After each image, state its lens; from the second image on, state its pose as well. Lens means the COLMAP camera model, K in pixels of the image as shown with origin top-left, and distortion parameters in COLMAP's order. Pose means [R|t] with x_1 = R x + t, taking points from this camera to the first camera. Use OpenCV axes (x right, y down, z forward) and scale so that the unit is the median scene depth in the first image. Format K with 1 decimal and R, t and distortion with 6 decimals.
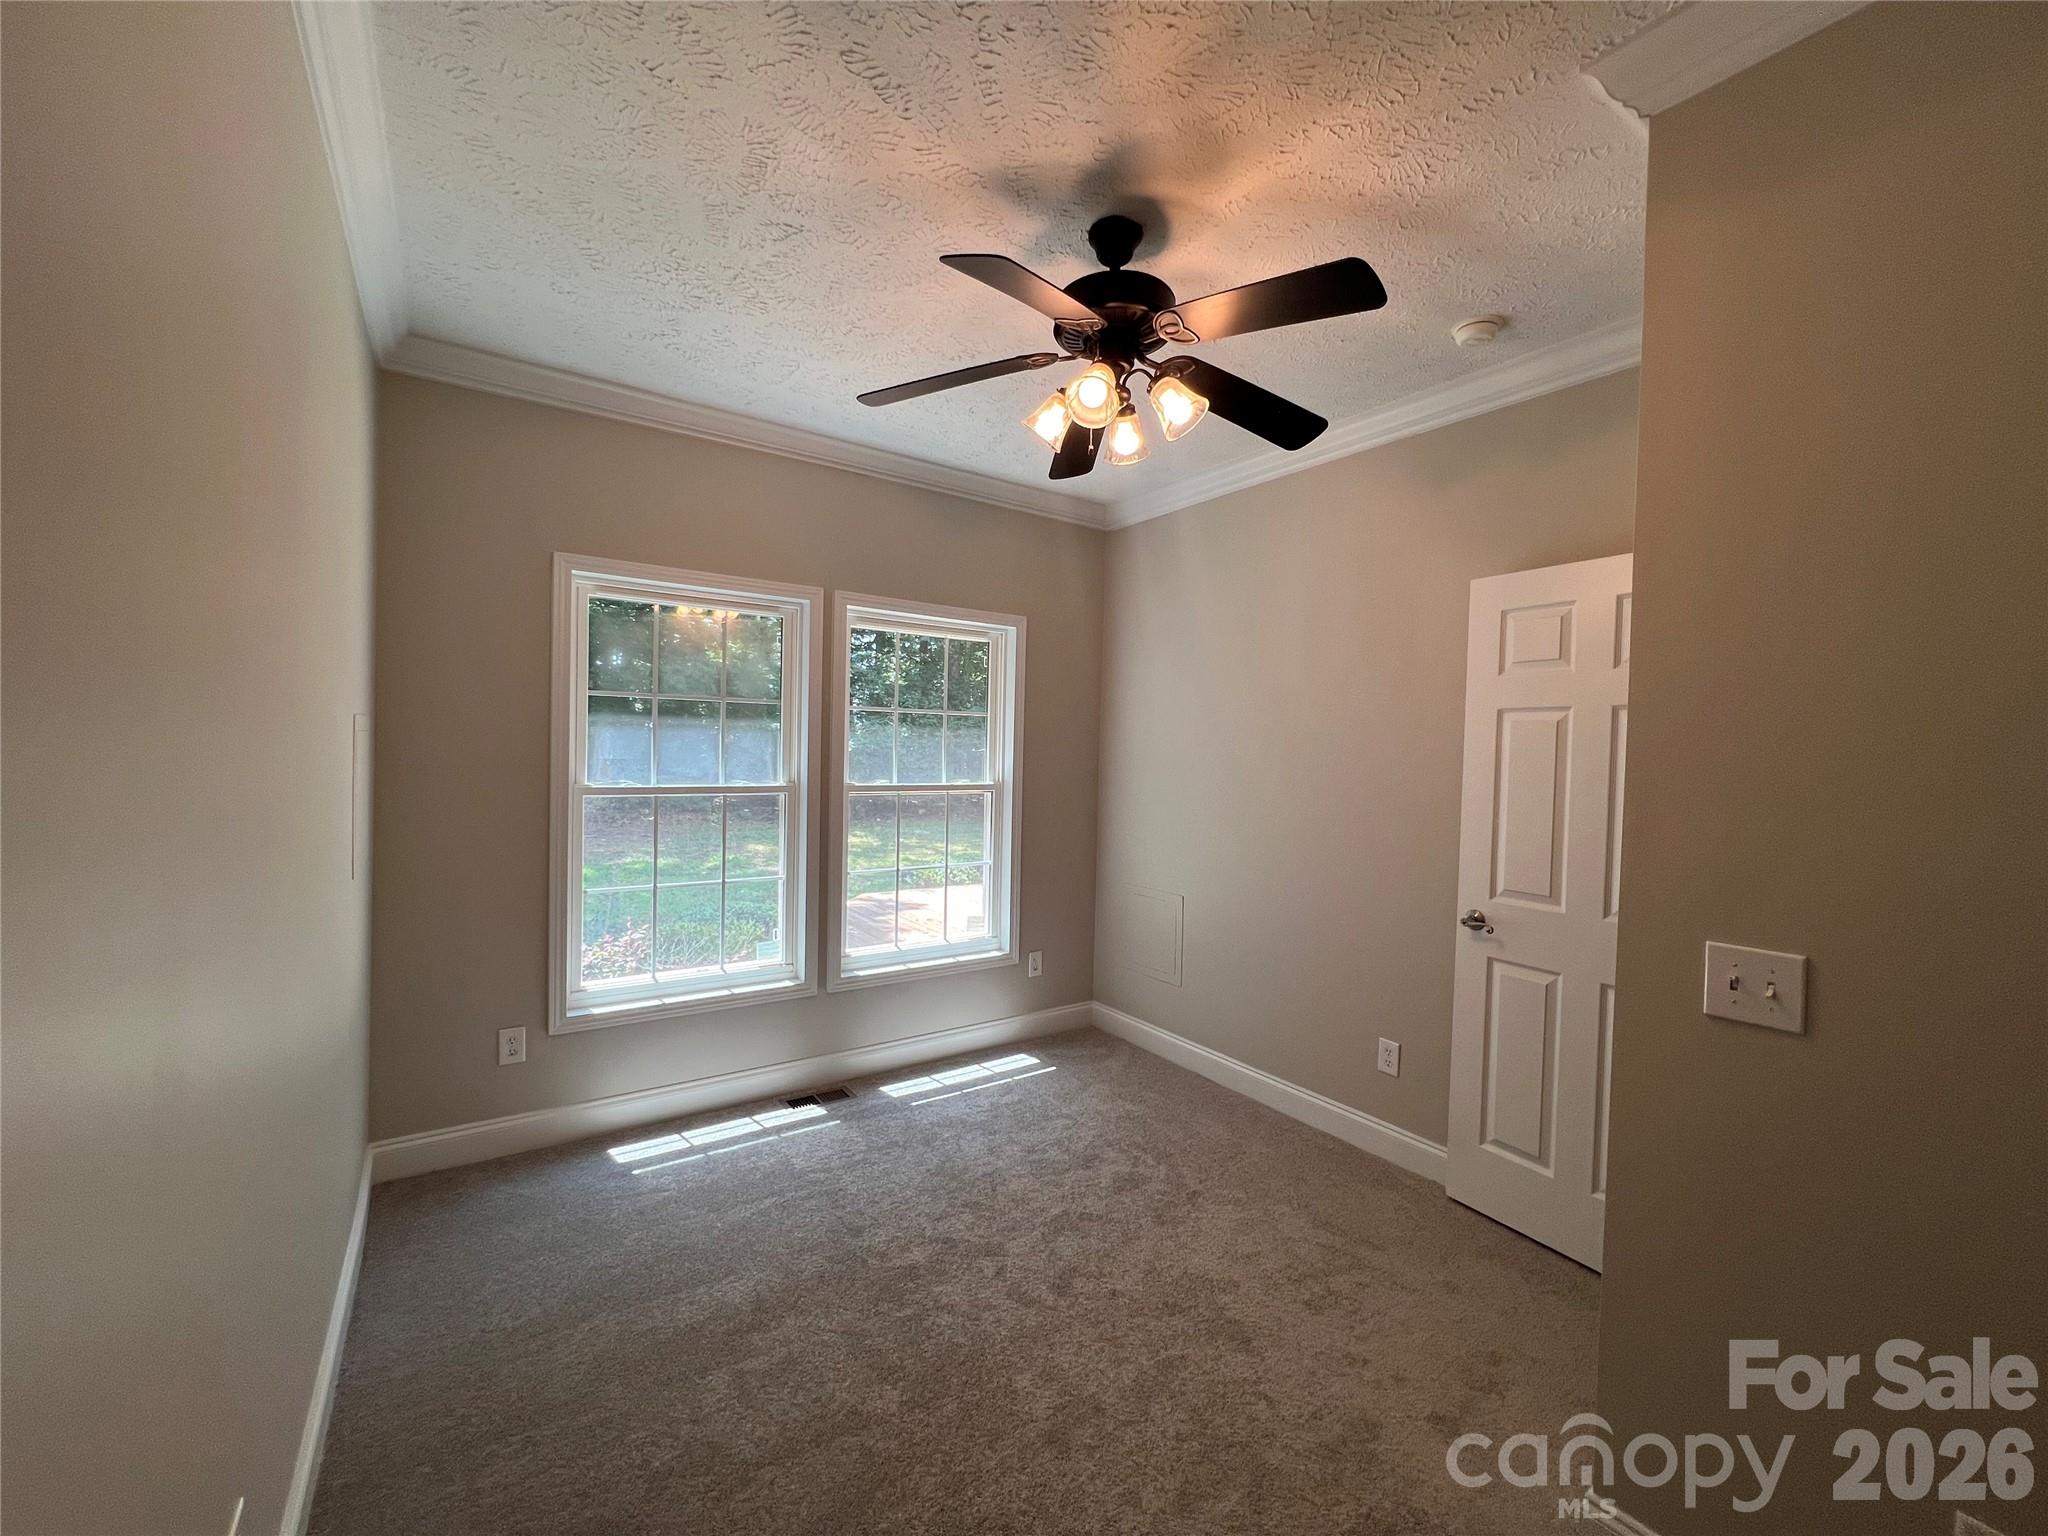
lens RADIAL K [[816.6, 0, 1016.2], [0, 816.6, 771.3], [0, 0, 1]] dist [-0.000052, -0.000298]
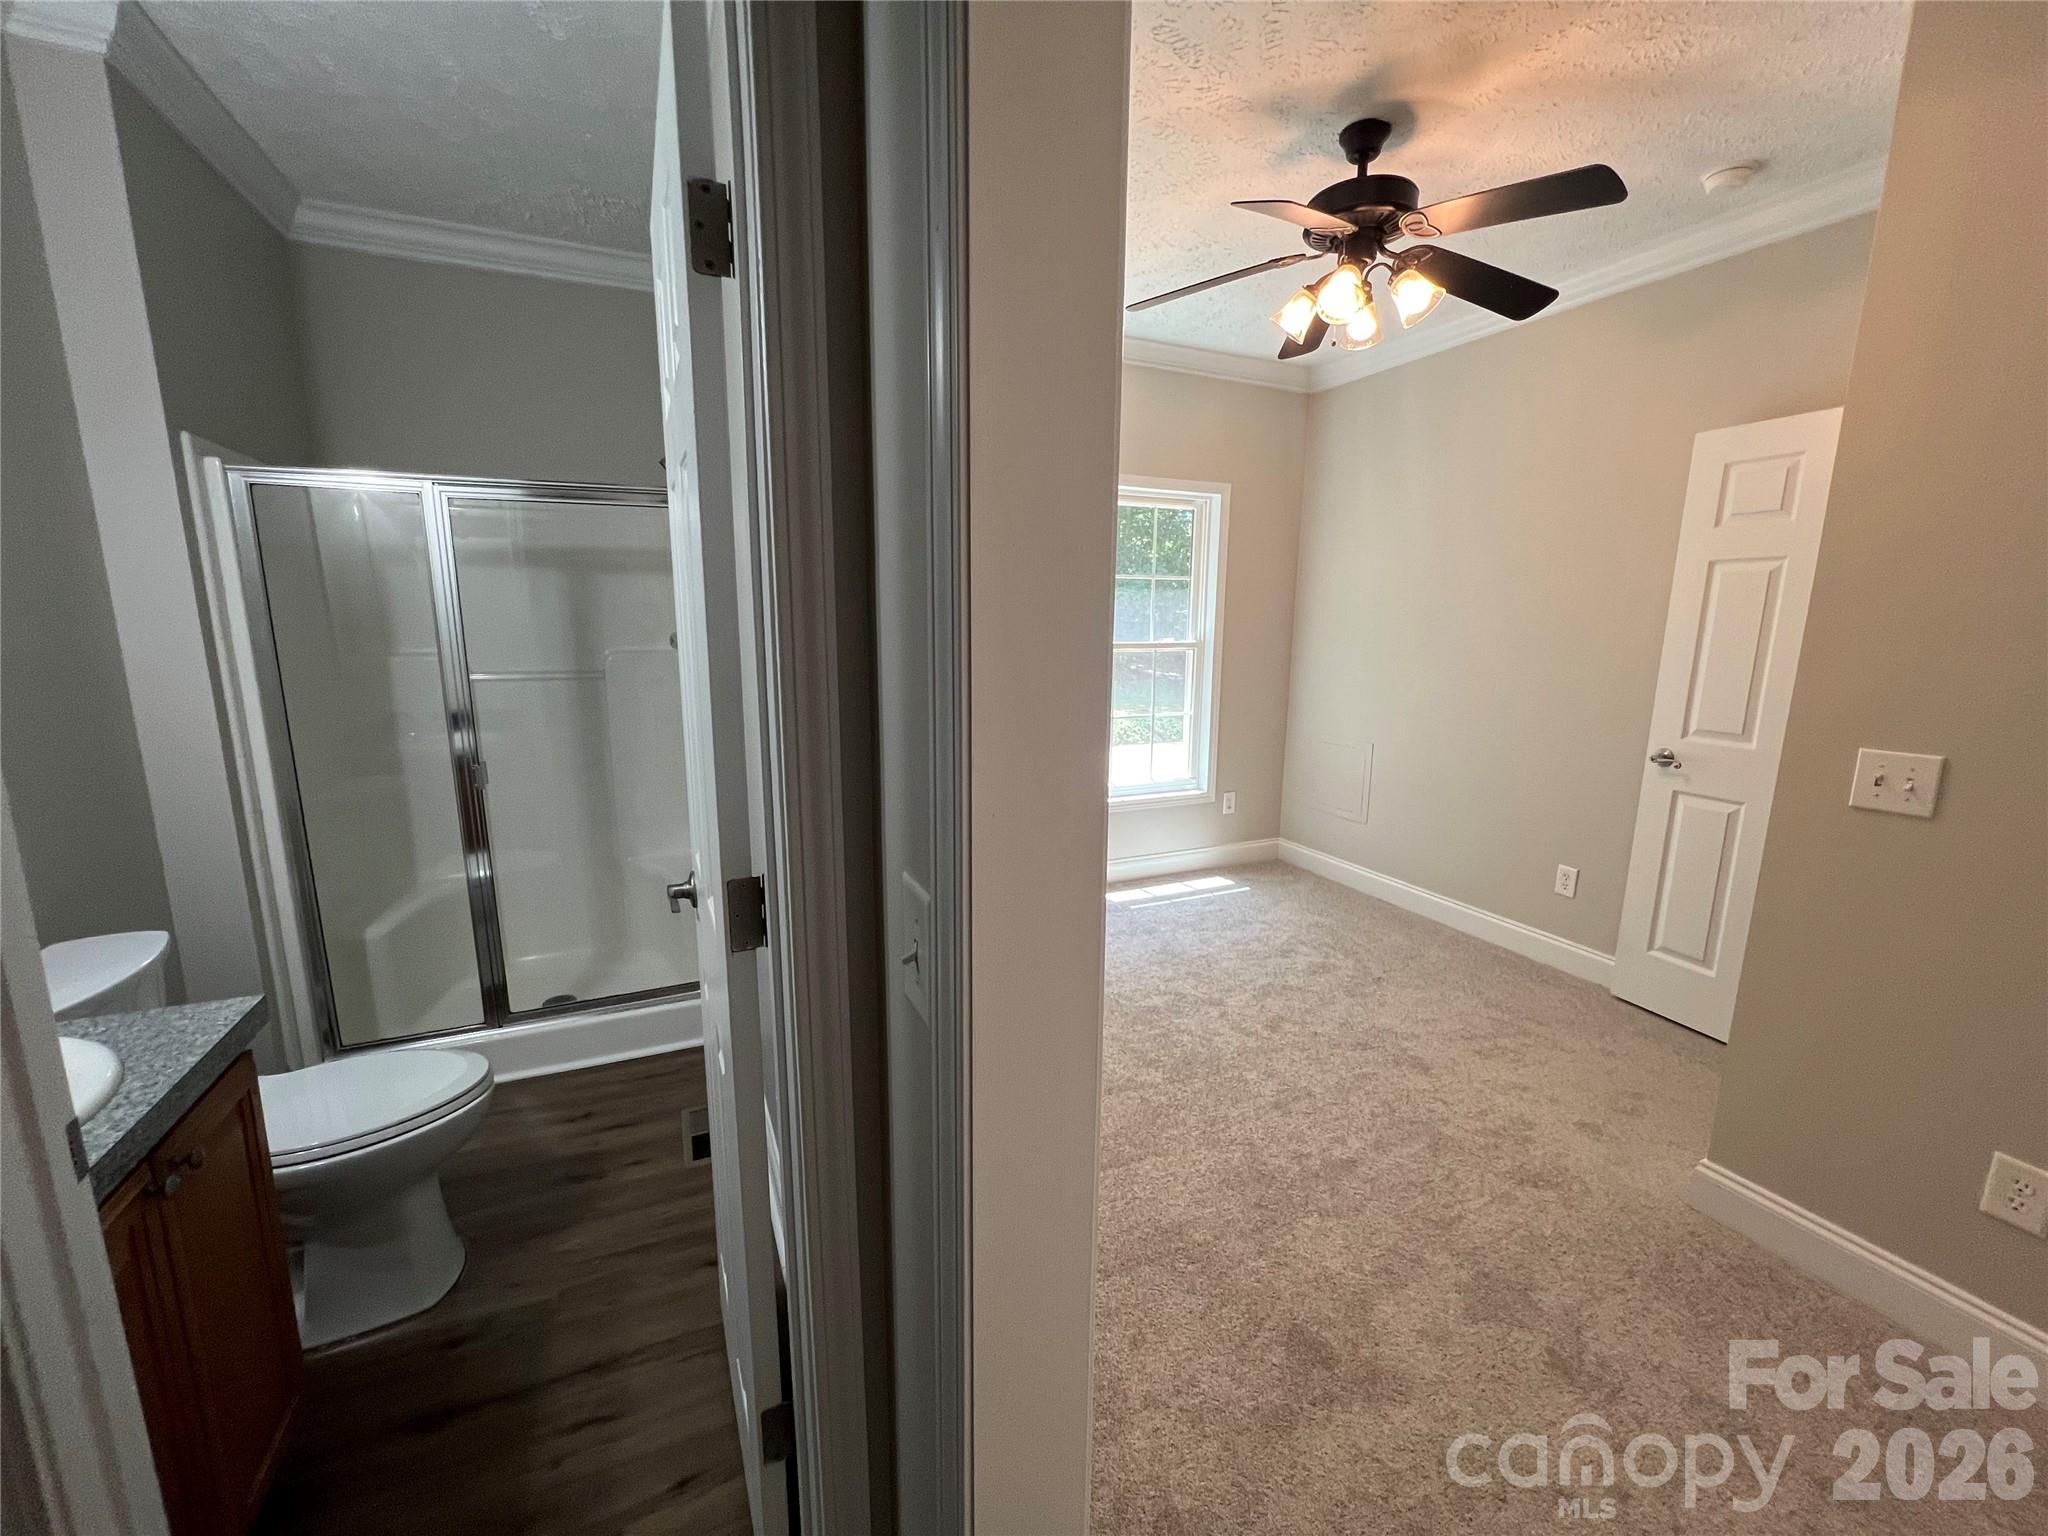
lens RADIAL K [[828.3, 0, 1012.5], [0, 828.3, 769.2], [0, 0, 1]] dist [-0.000470, 0.000950]
pose [[0.984323, 0.016492, -0.175603, -0.112119], [0.010541, 0.988338, 0.151908, 0.019224], [0.176061, -0.151377, 0.972670, -0.255590]]
